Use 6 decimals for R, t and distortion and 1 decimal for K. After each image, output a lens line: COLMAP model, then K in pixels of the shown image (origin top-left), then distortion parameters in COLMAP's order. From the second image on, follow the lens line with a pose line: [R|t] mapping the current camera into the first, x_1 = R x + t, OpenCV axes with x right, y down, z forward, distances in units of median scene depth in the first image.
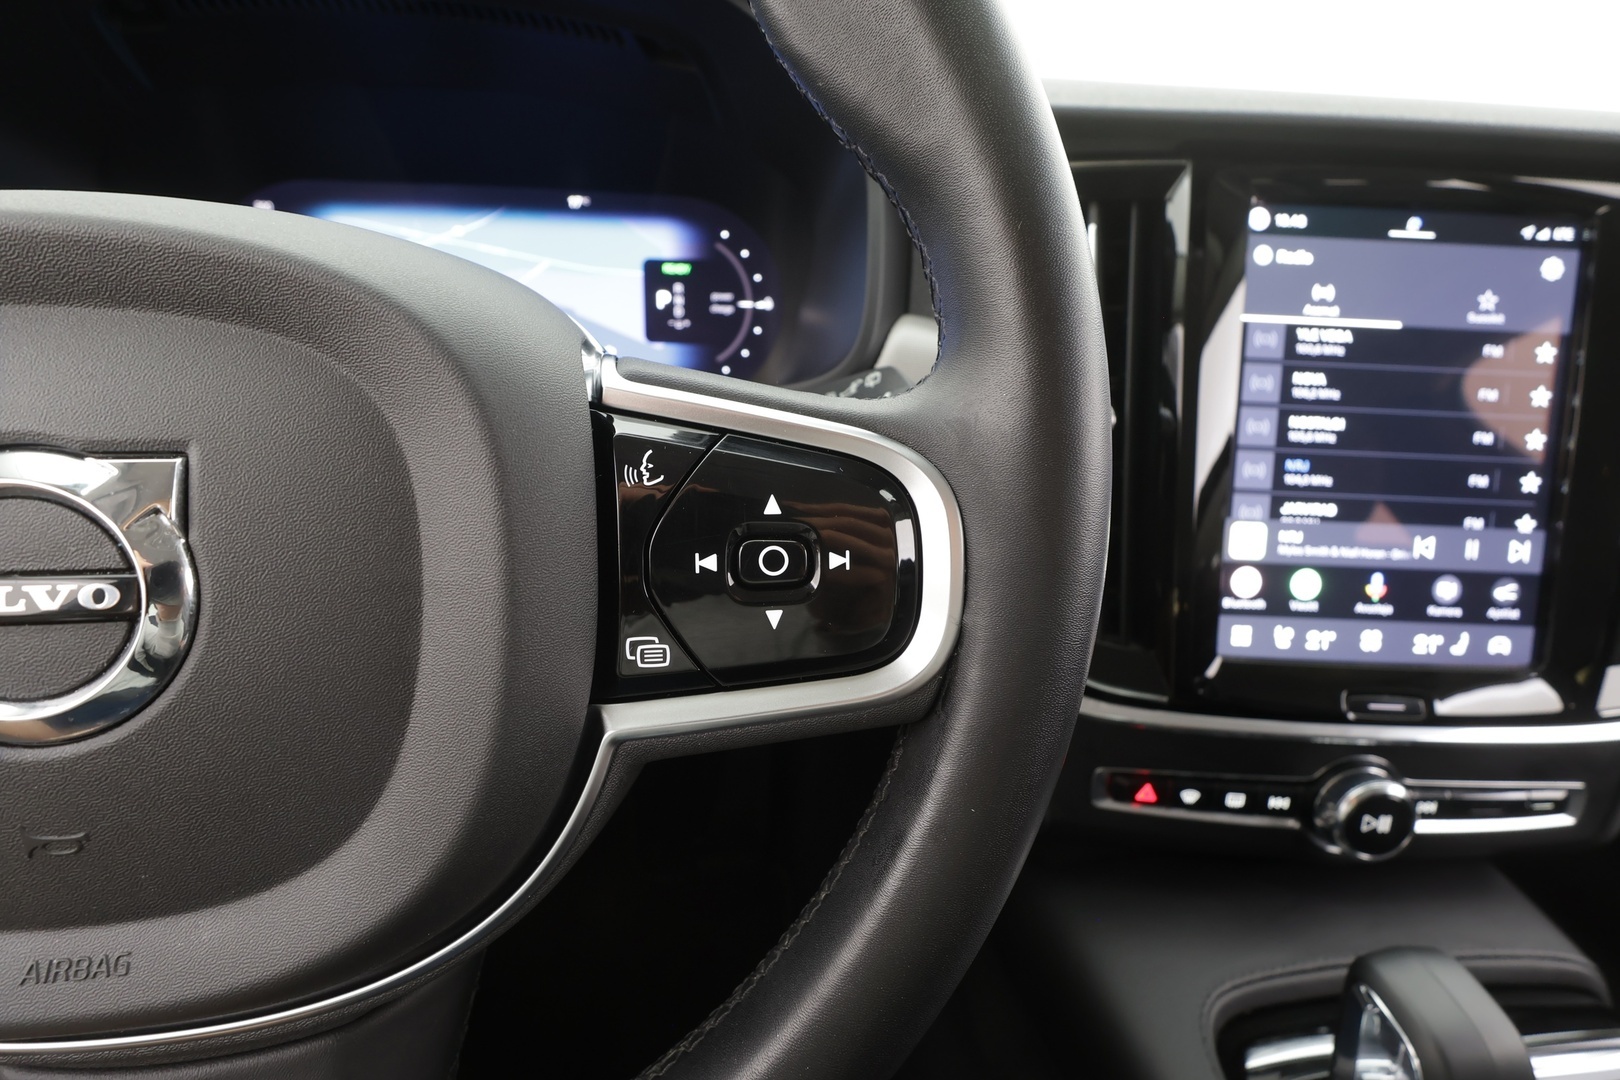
lens RADIAL K [[747.0, 0, 814.3], [0, 747.0, 562.3], [0, 0, 1]] dist [0.000901, -0.000137]
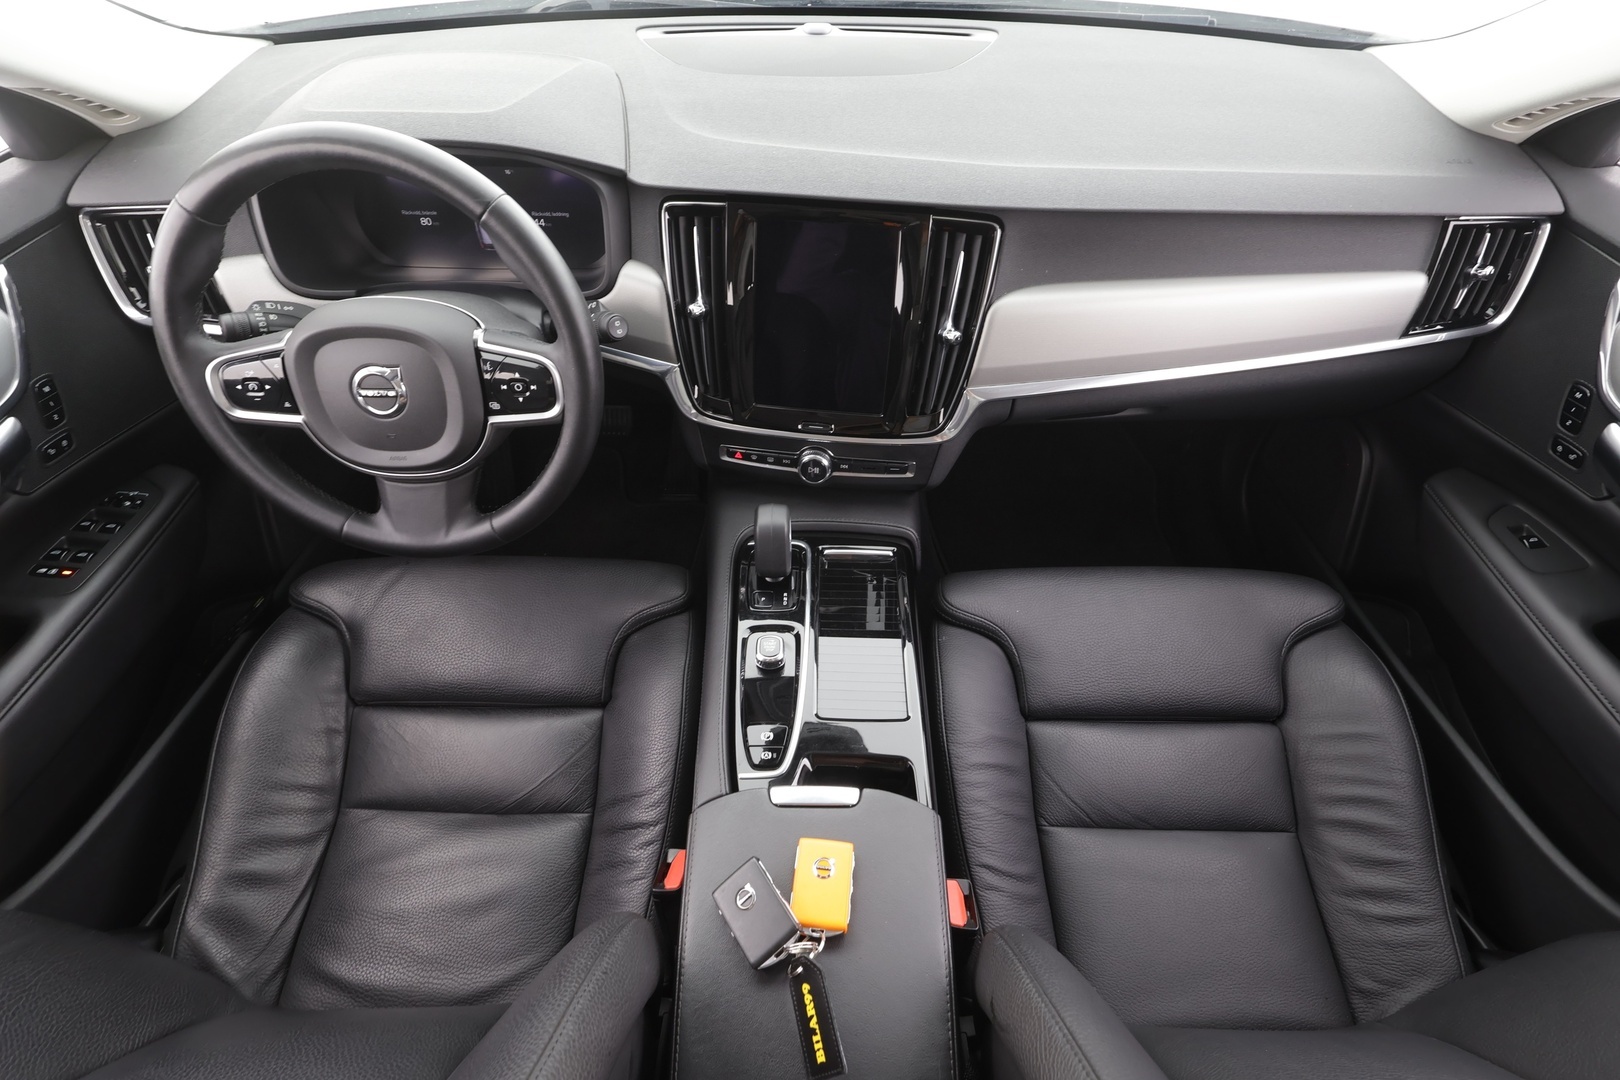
lens RADIAL K [[752.5, 0, 808.6], [0, 752.5, 547.7], [0, 0, 1]] dist [0.000261, 0.000134]
pose [[0.990430, 0.077651, -0.114104, 2.140571], [-0.028186, 0.923097, 0.383534, -0.846230], [0.135110, -0.376647, 0.916451, -3.112171]]
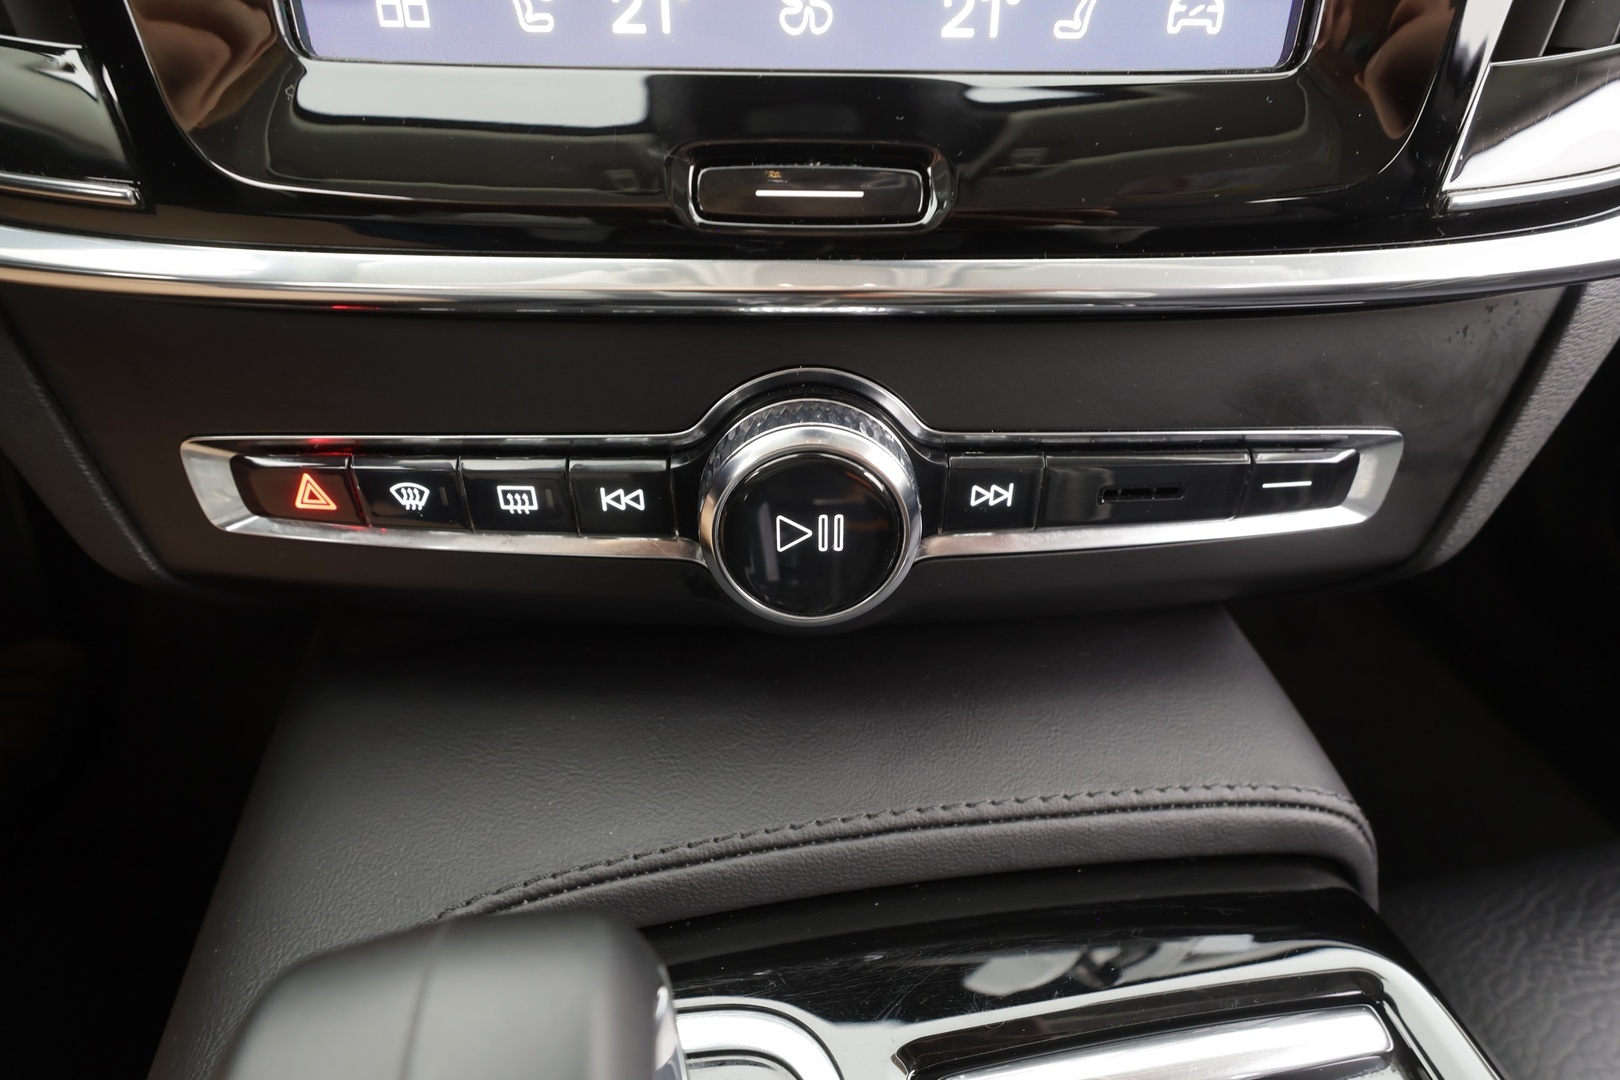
lens RADIAL K [[752.5, 0, 808.6], [0, 752.5, 547.7], [0, 0, 1]] dist [0.000261, 0.000134]
pose [[0.999268, -0.038123, 0.003204, 1.517008], [0.036017, 0.965698, 0.257156, 0.518228], [-0.012898, -0.256853, 0.966365, 1.273133]]
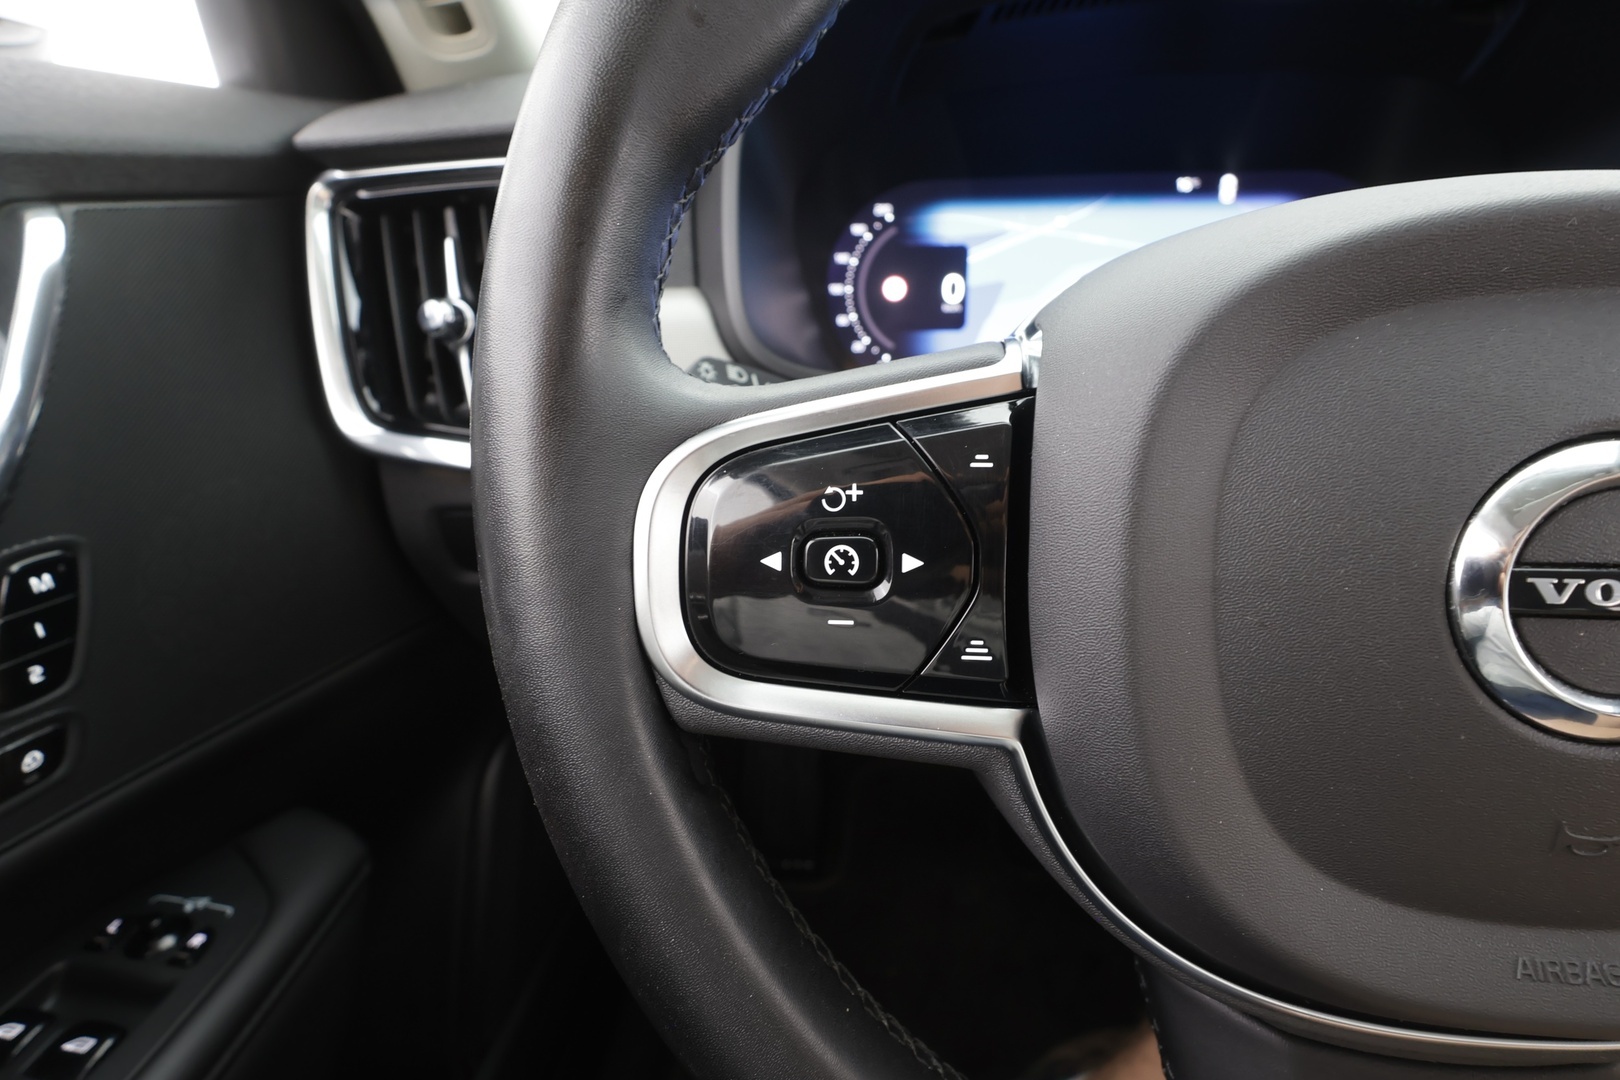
lens RADIAL K [[769.8, 0, 810.0], [0, 769.8, 540.0], [0, 0, 1]] dist [0.000222, 0.000430]
pose [[0.966353, 0.044873, -0.253274, -1.332336], [-0.042639, 0.998988, 0.014307, -0.002400], [0.253660, -0.003026, 0.967289, -0.174786]]
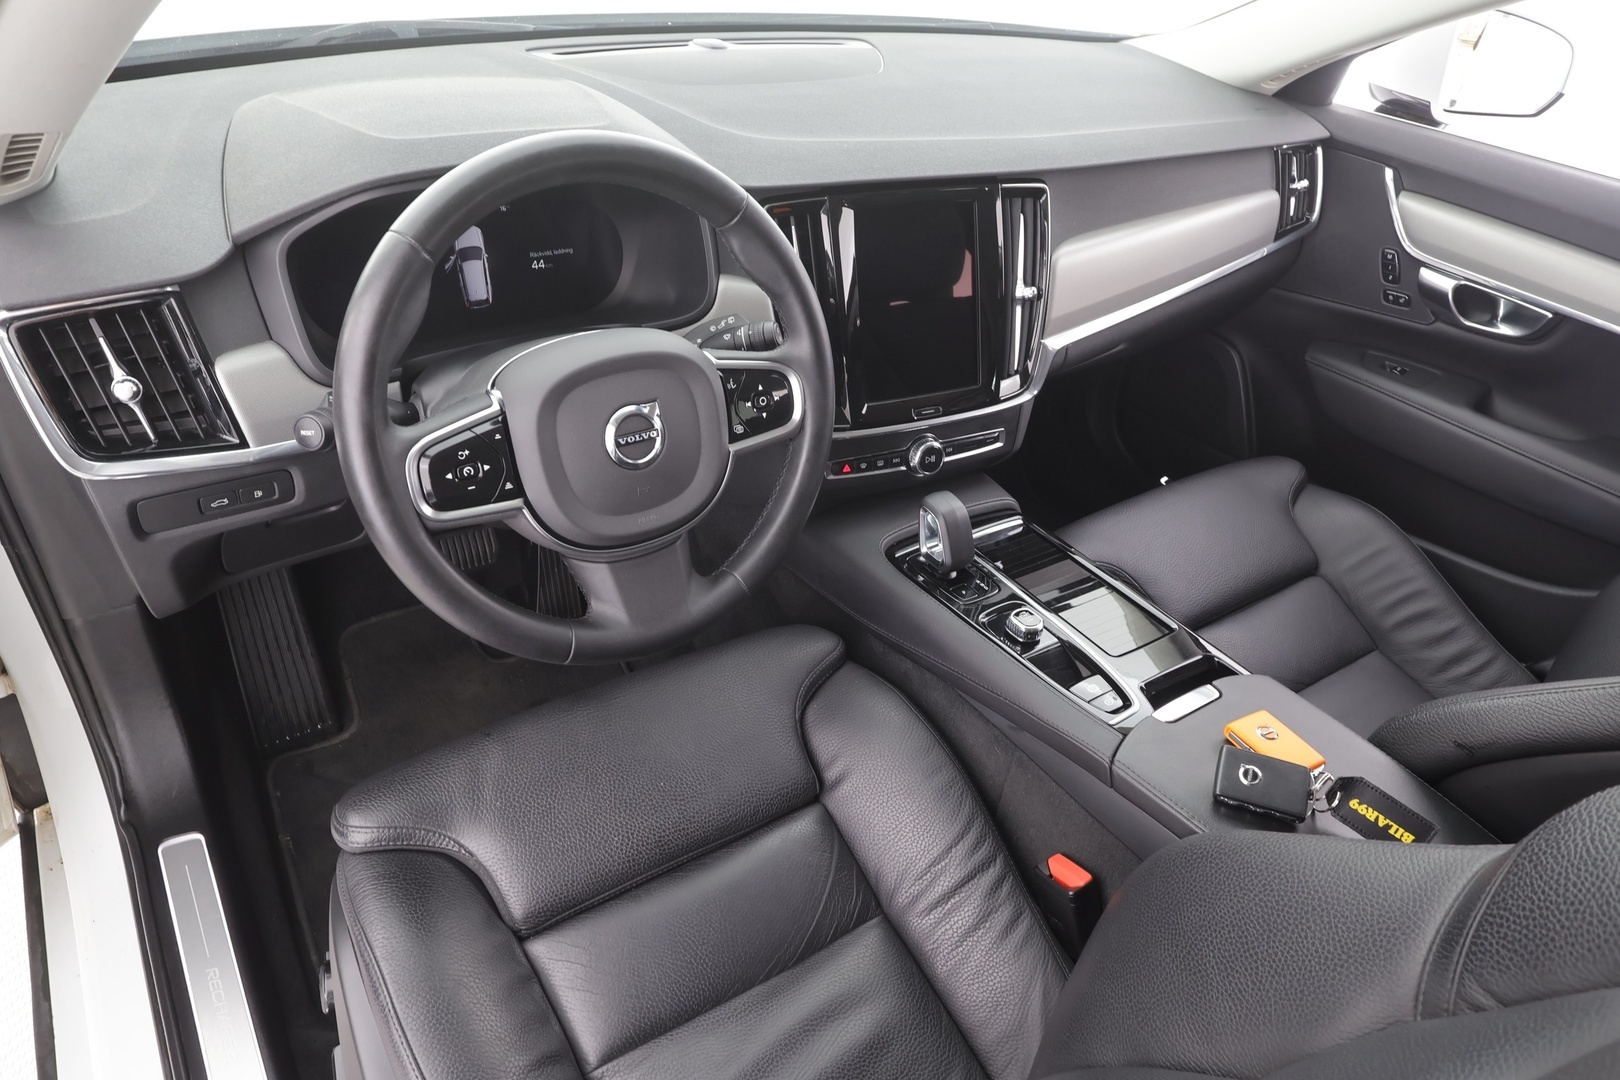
lens RADIAL K [[1024.1, 0, 810.4], [0, 1024.1, 557.9], [0, 0, 1]] dist [0.004854, 0.000139]
pose [[0.893892, -0.233806, 0.382482, -1.973386], [0.143023, 0.957370, 0.250971, -0.499973], [-0.424855, -0.169637, 0.889225, -3.843254]]
